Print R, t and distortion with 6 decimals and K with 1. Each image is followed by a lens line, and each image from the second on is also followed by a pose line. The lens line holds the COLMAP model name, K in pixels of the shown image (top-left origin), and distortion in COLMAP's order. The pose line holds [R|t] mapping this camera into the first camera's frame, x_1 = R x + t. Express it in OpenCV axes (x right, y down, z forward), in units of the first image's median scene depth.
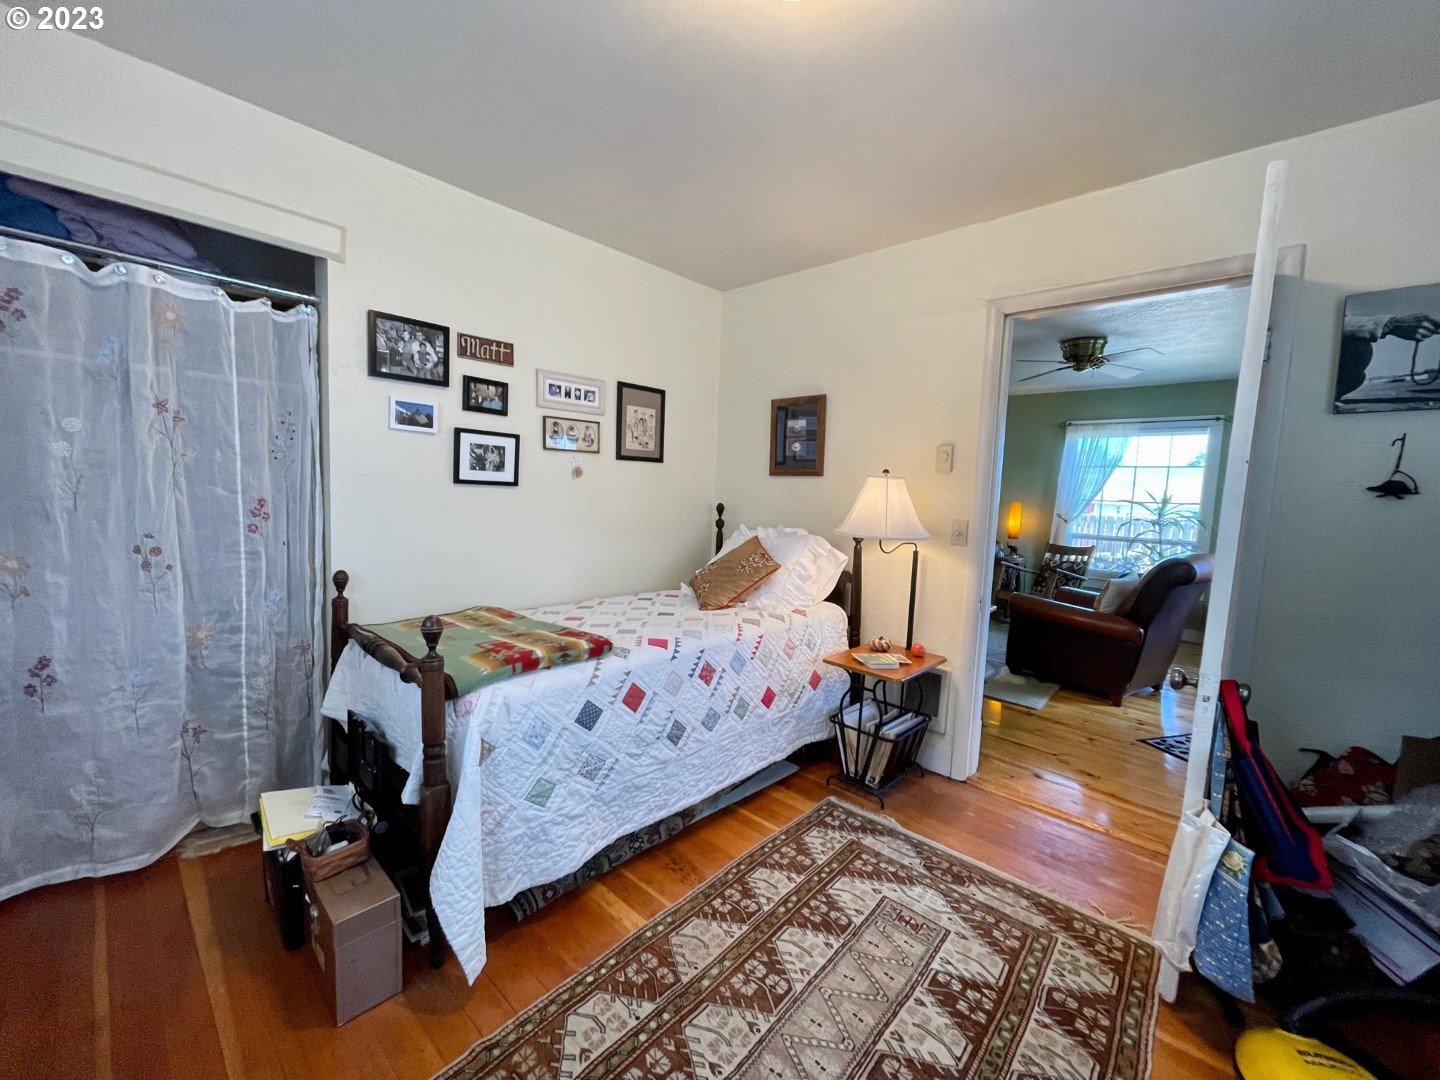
lens RADIAL K [[578.1, 0, 716.2], [0, 578.1, 534.4], [0, 0, 1]] dist [-0.004036, 0.001492]
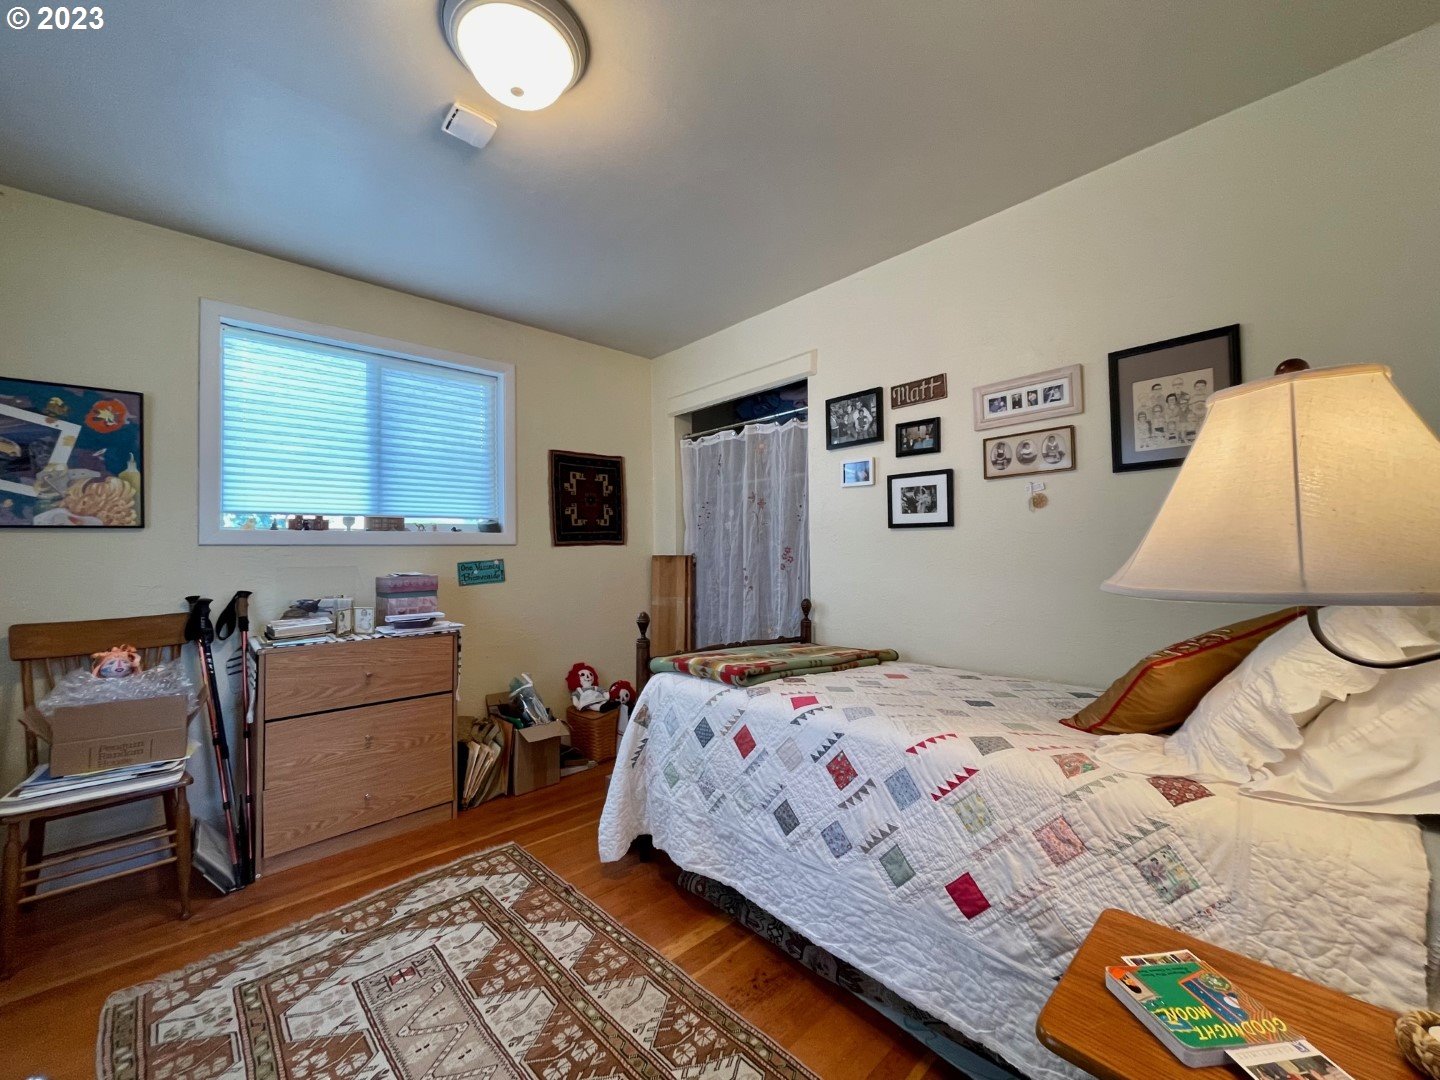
lens RADIAL K [[578.1, 0, 717.9], [0, 578.1, 537.4], [0, 0, 1]] dist [-0.004036, 0.001492]
pose [[-0.074546, -0.062756, -0.995241, 0.661082], [-0.066843, 0.996088, -0.057802, 0.010556], [0.994975, 0.062216, -0.078449, 0.831666]]
